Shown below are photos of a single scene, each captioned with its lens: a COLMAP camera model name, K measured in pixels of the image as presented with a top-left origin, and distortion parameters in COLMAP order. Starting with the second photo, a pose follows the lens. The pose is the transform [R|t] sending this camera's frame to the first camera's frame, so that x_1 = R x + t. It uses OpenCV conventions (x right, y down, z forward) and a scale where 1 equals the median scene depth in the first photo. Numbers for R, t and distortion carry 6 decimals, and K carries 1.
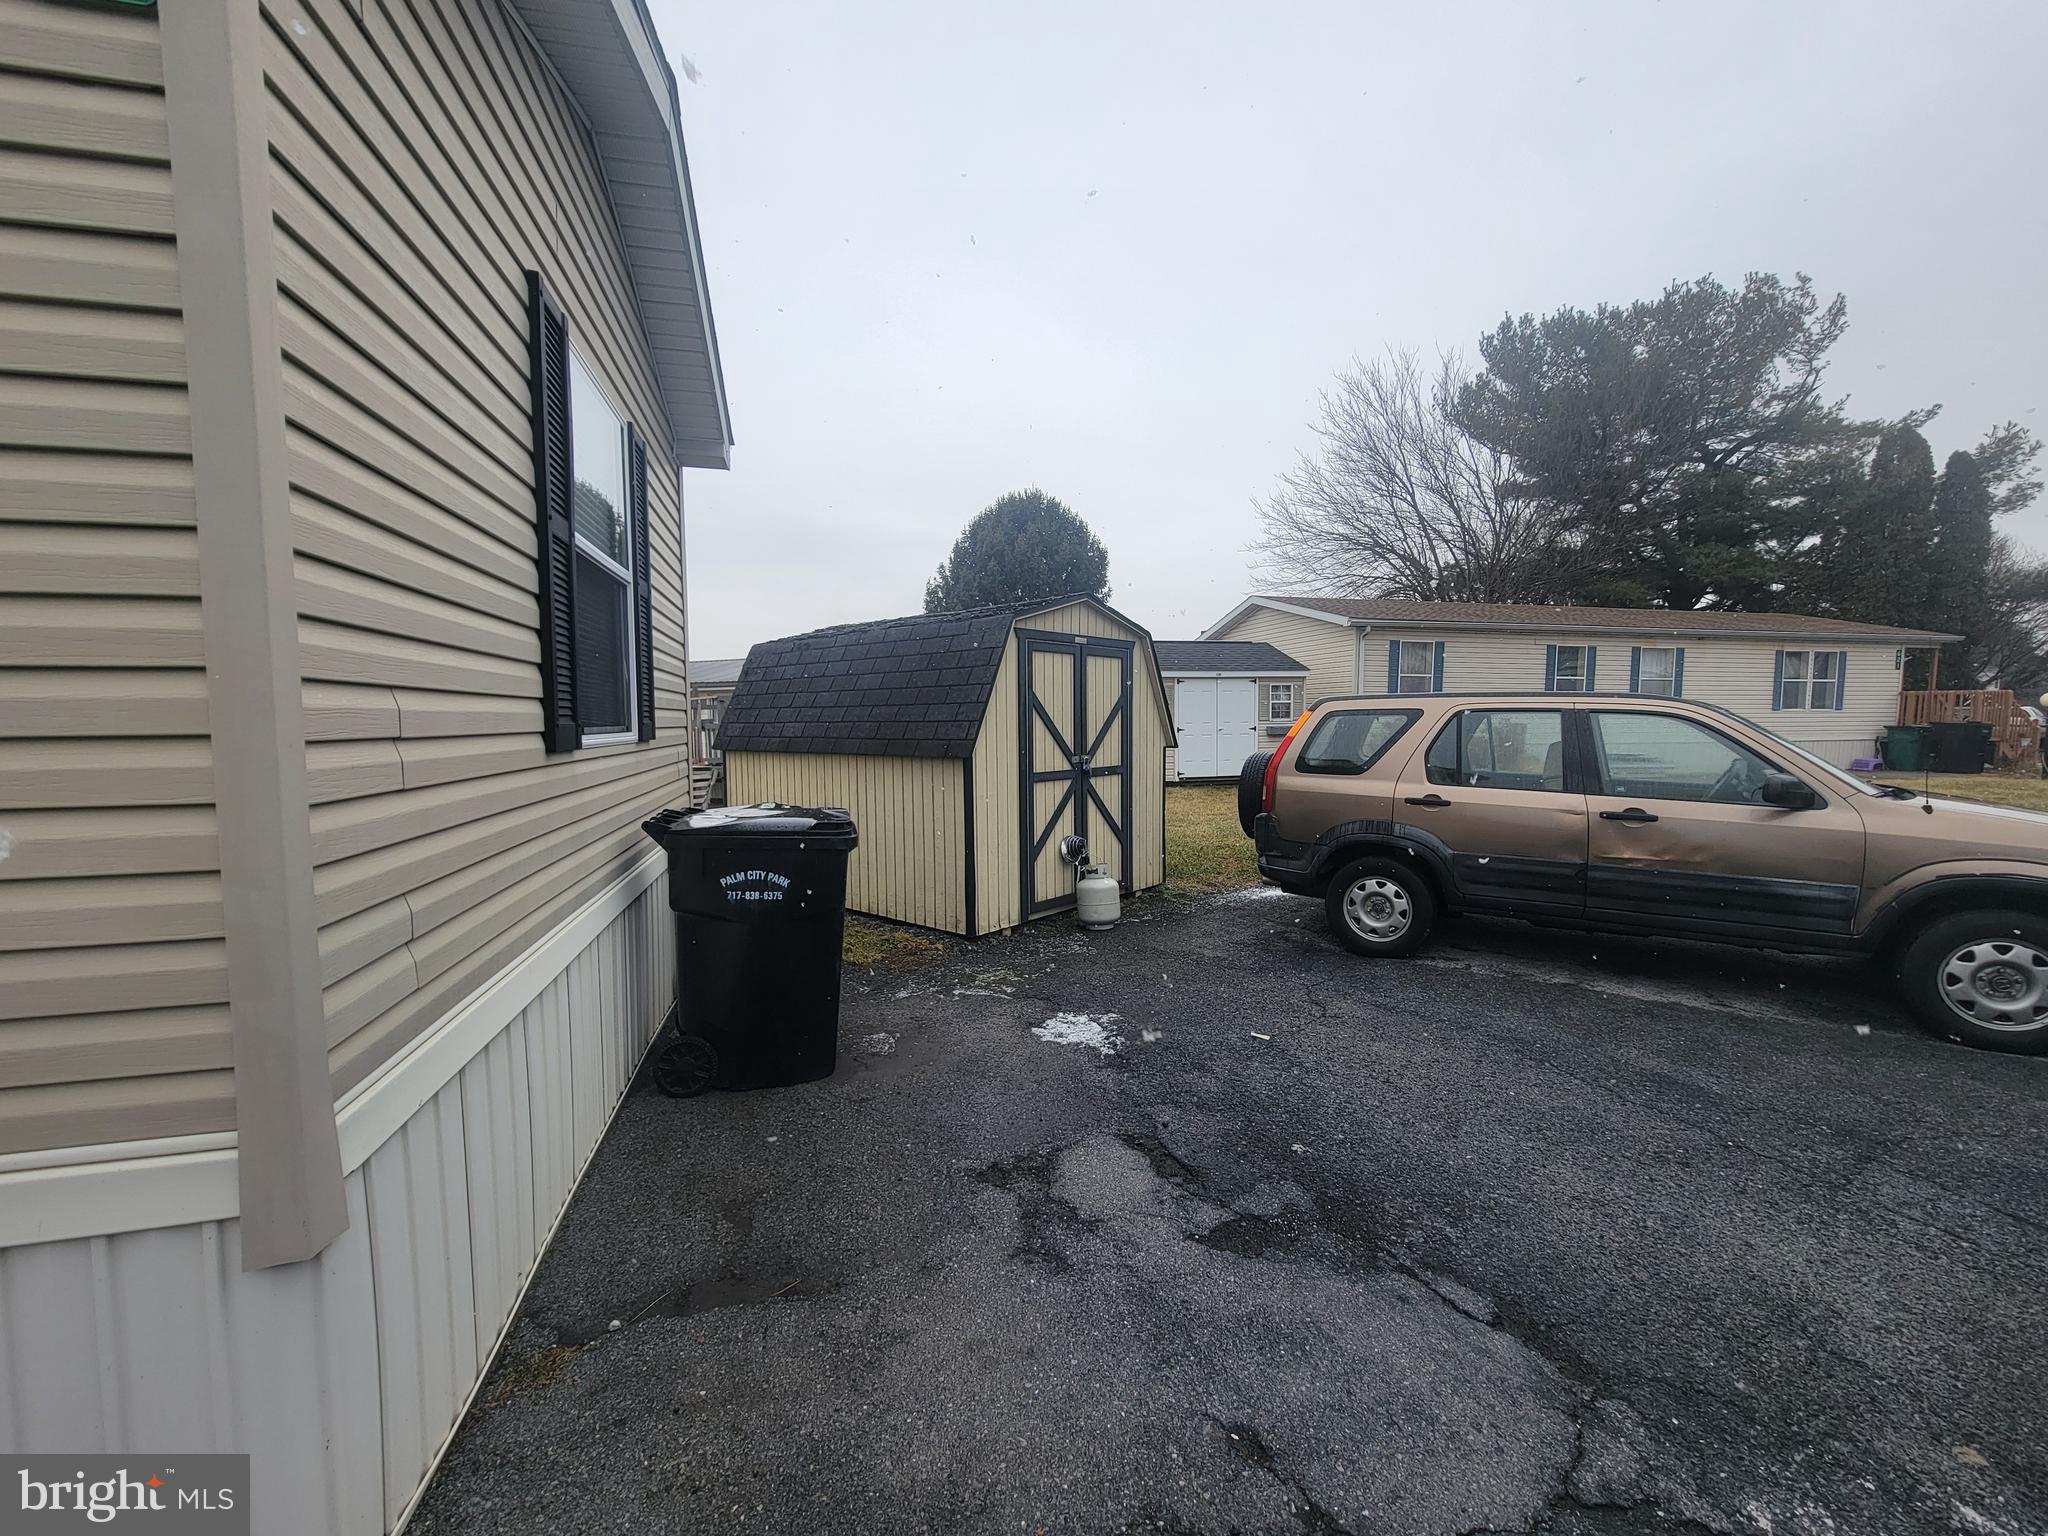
lens RADIAL K [[832.5, 0, 1025.1], [0, 832.5, 785.5], [0, 0, 1]] dist [-0.001808, 0.002743]
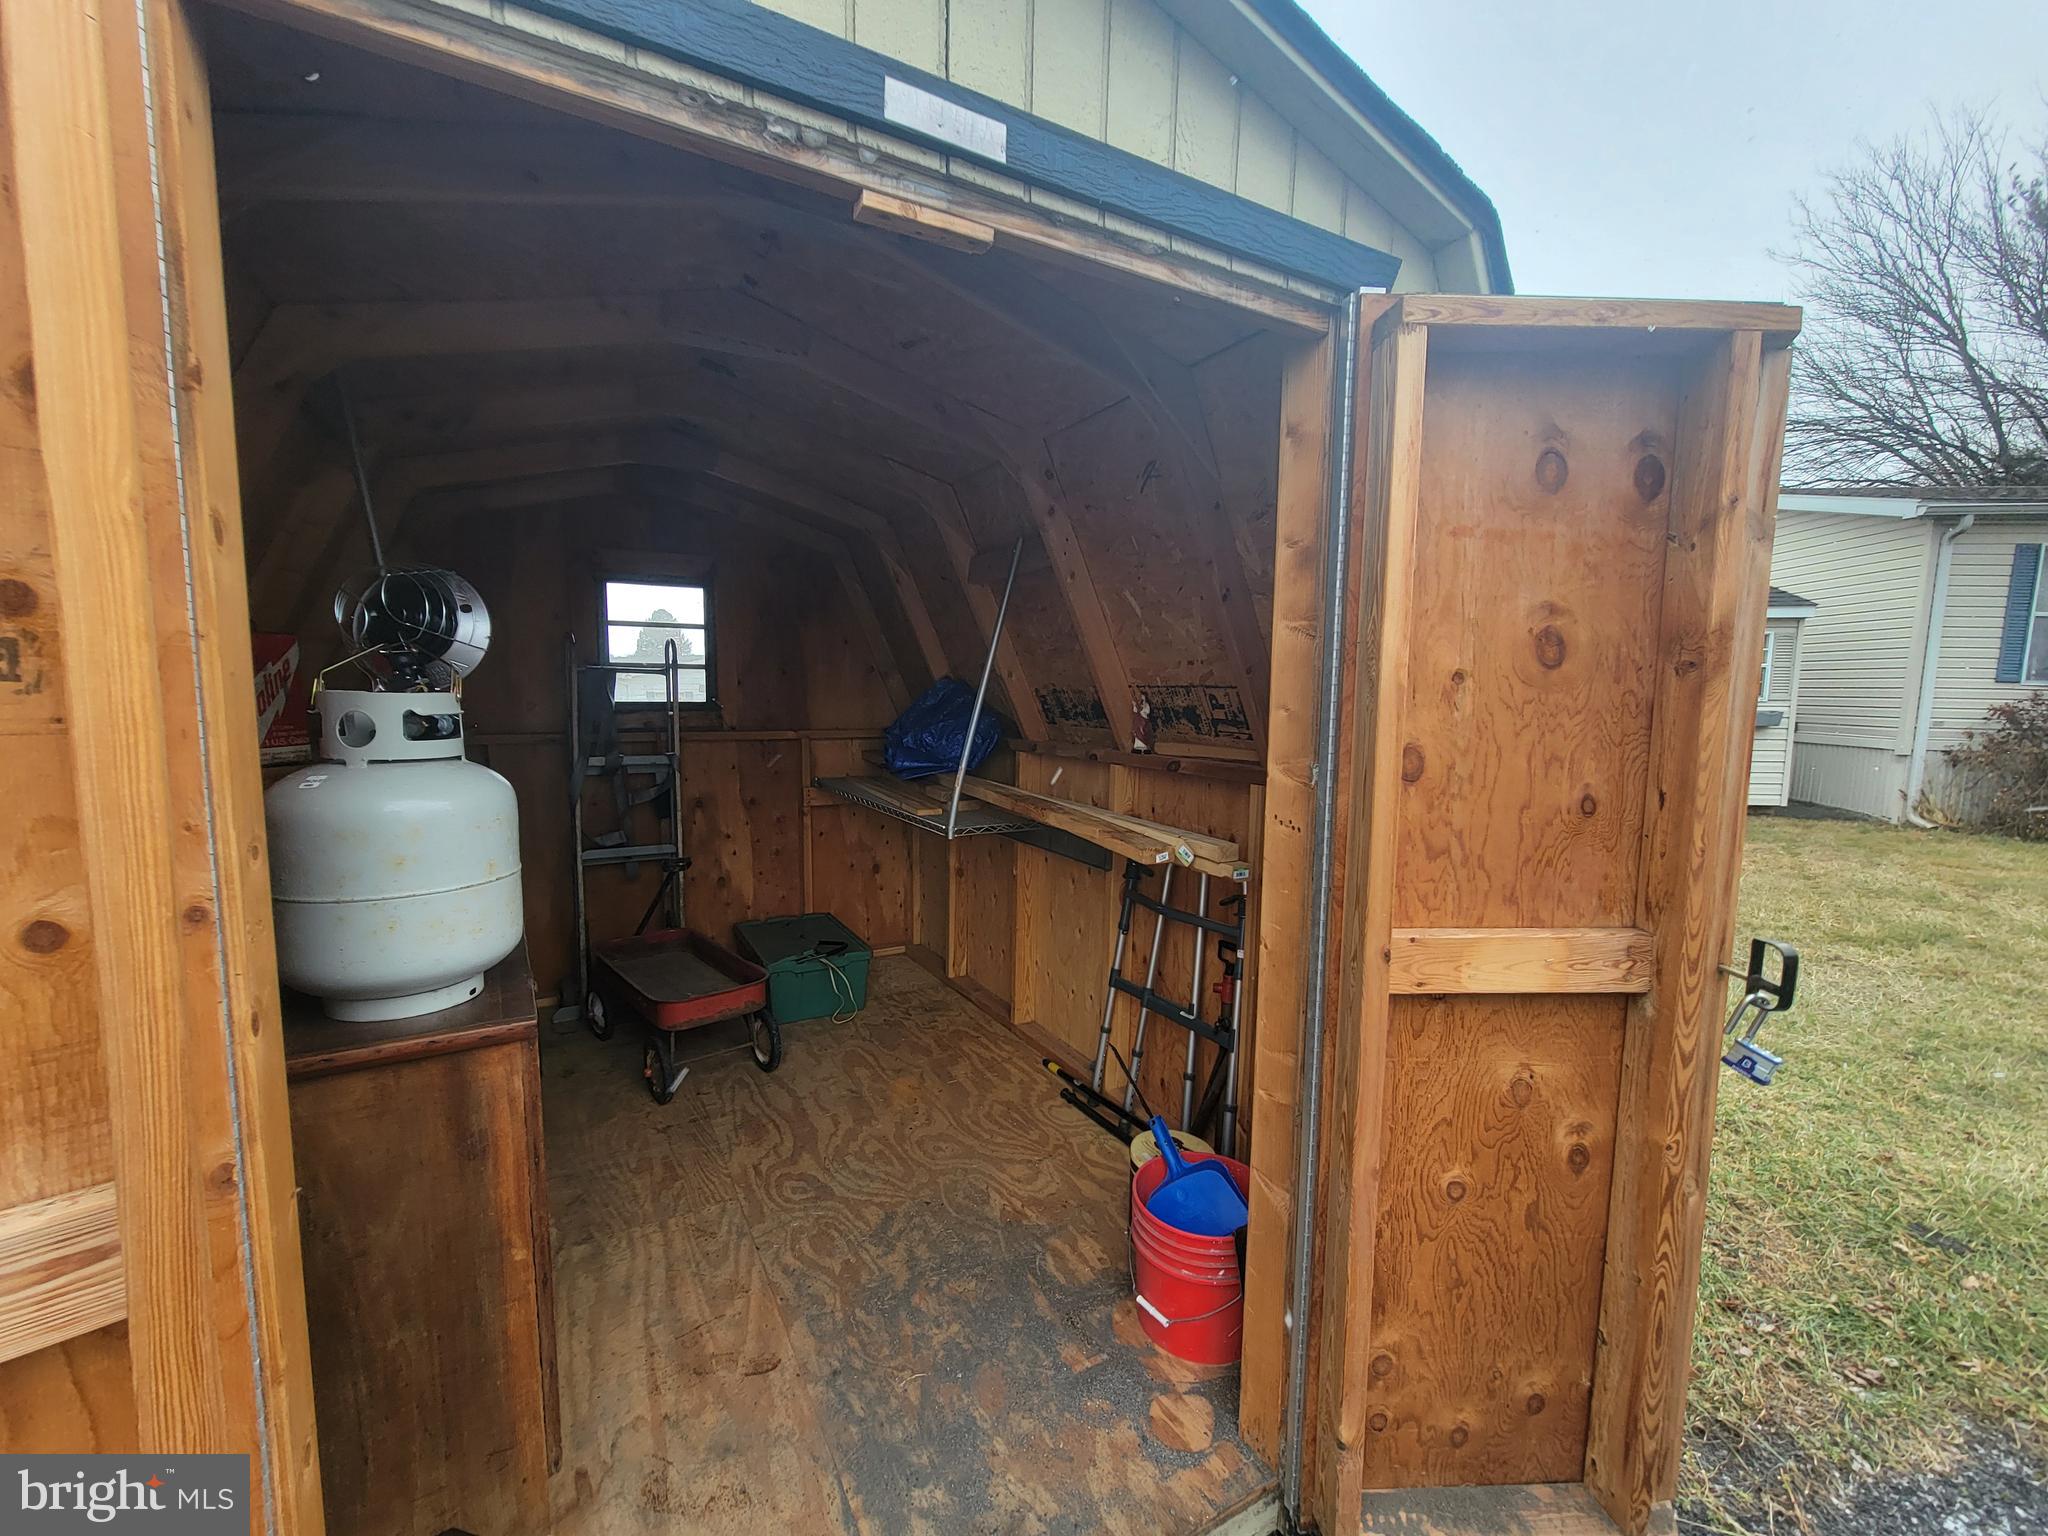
lens RADIAL K [[832.5, 0, 1025.1], [0, 832.5, 785.5], [0, 0, 1]] dist [-0.001808, 0.002743]
pose [[0.942640, 0.049716, -0.330089, 0.049873], [-0.038967, 0.998475, 0.039106, -0.025766], [0.331530, -0.024000, 0.943139, 0.329769]]
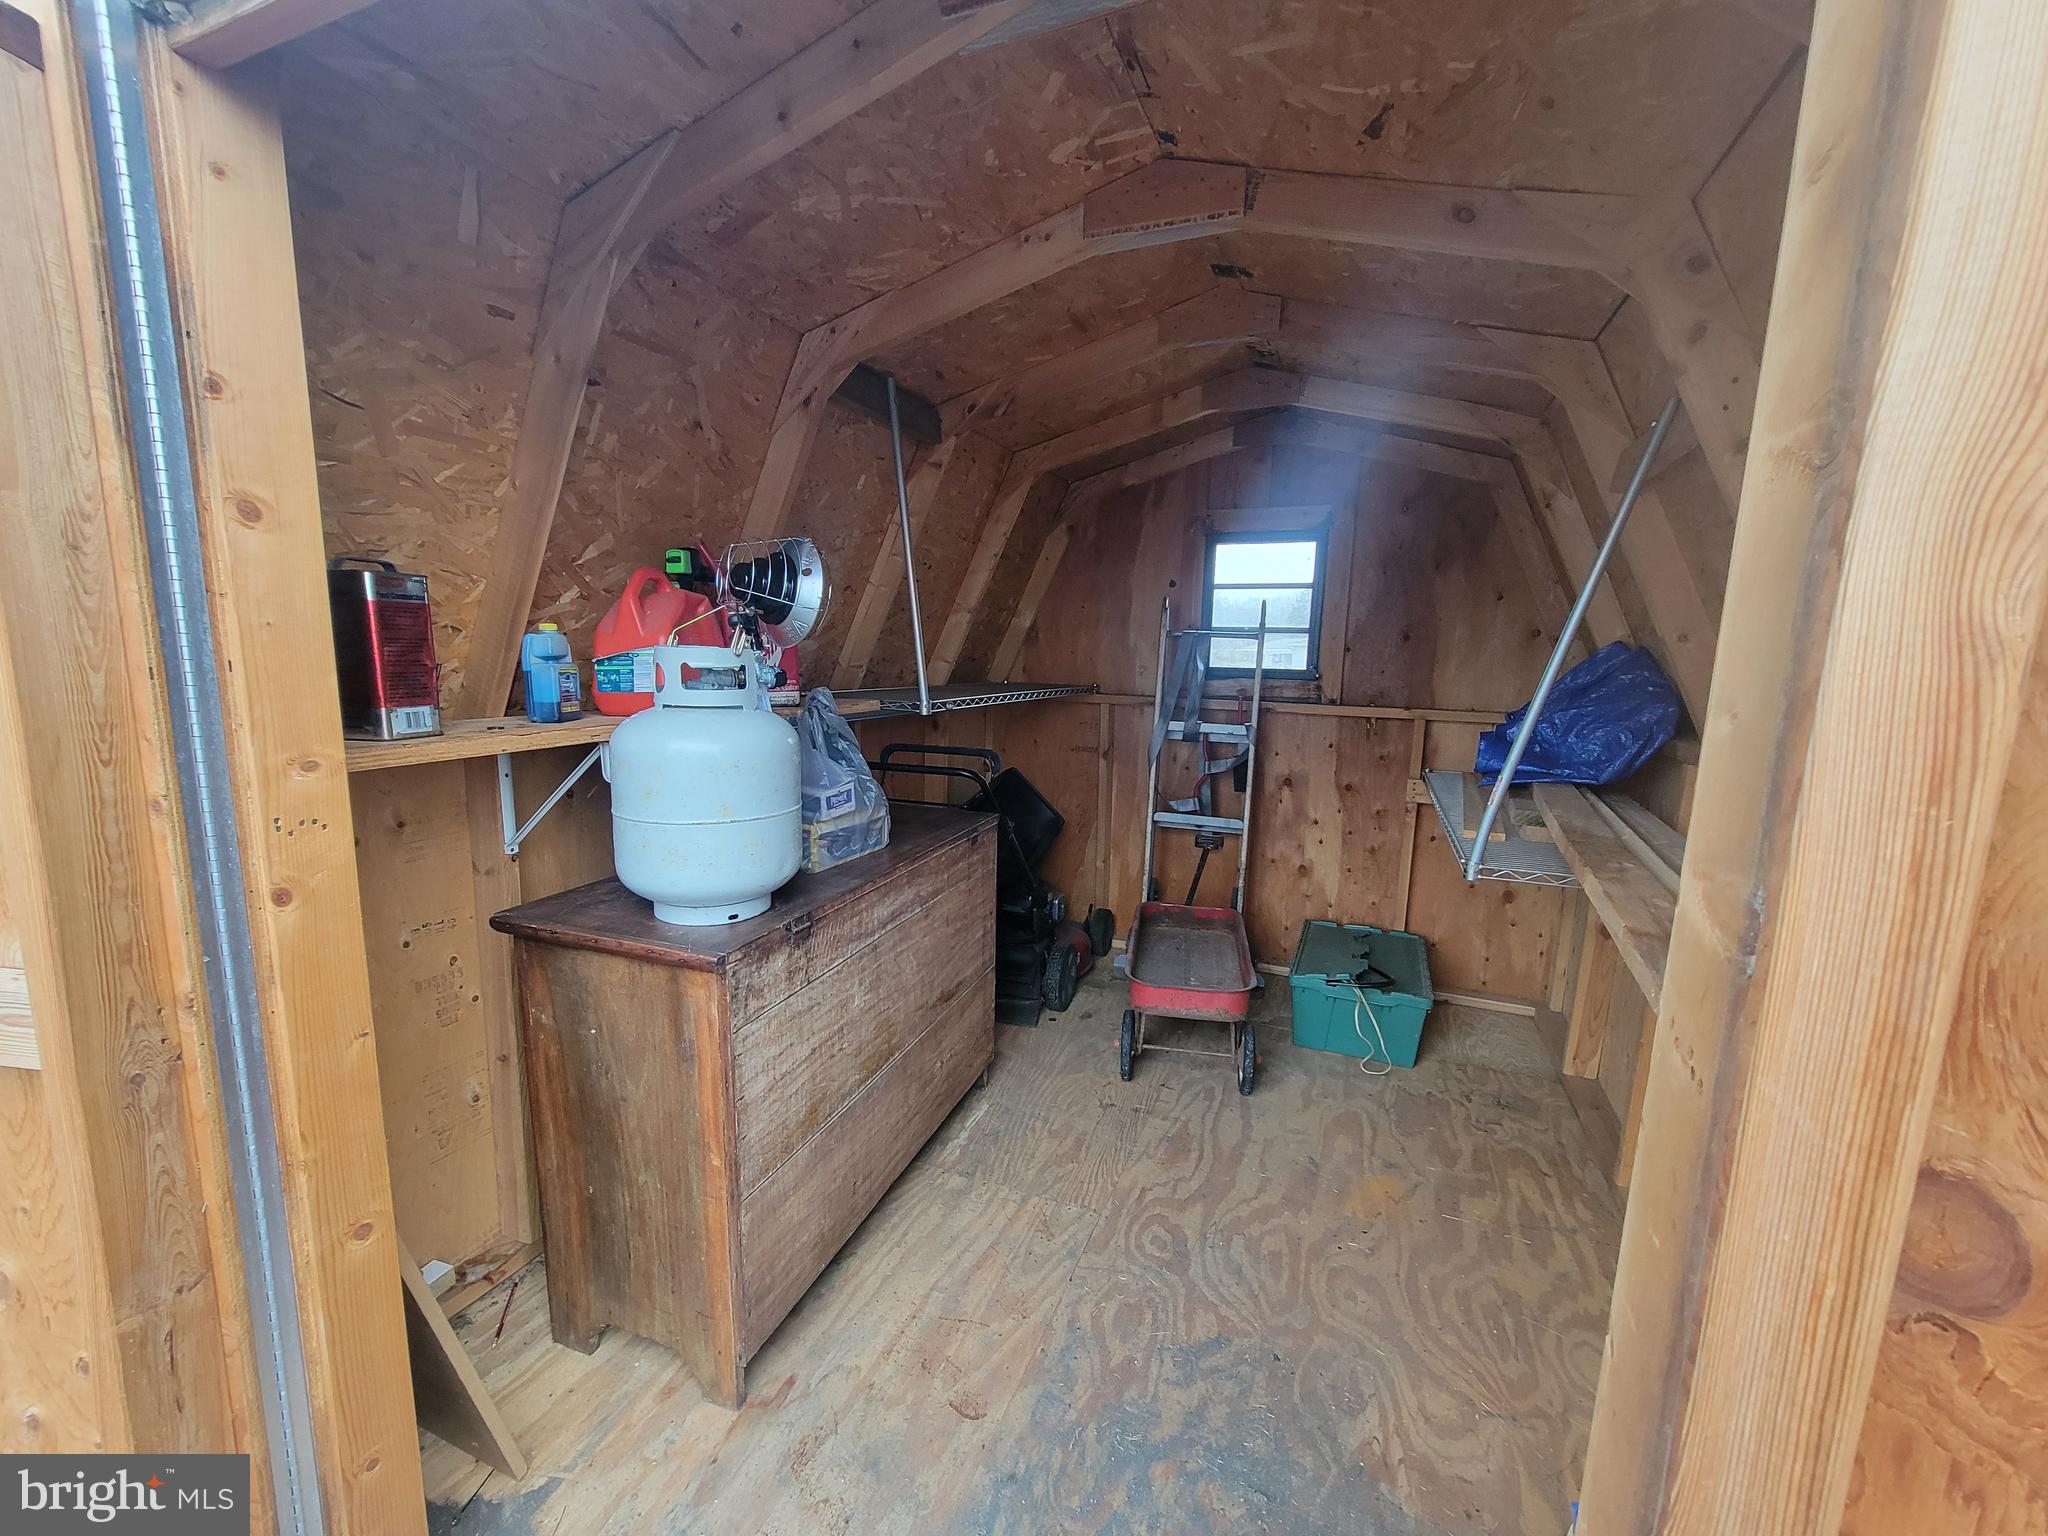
lens RADIAL K [[832.5, 0, 1025.1], [0, 832.5, 785.5], [0, 0, 1]] dist [-0.001808, 0.002743]
pose [[0.320087, 0.167571, -0.932451, 0.077492], [-0.101596, 0.984629, 0.142072, -0.034328], [0.941925, 0.049258, 0.332192, 0.429097]]
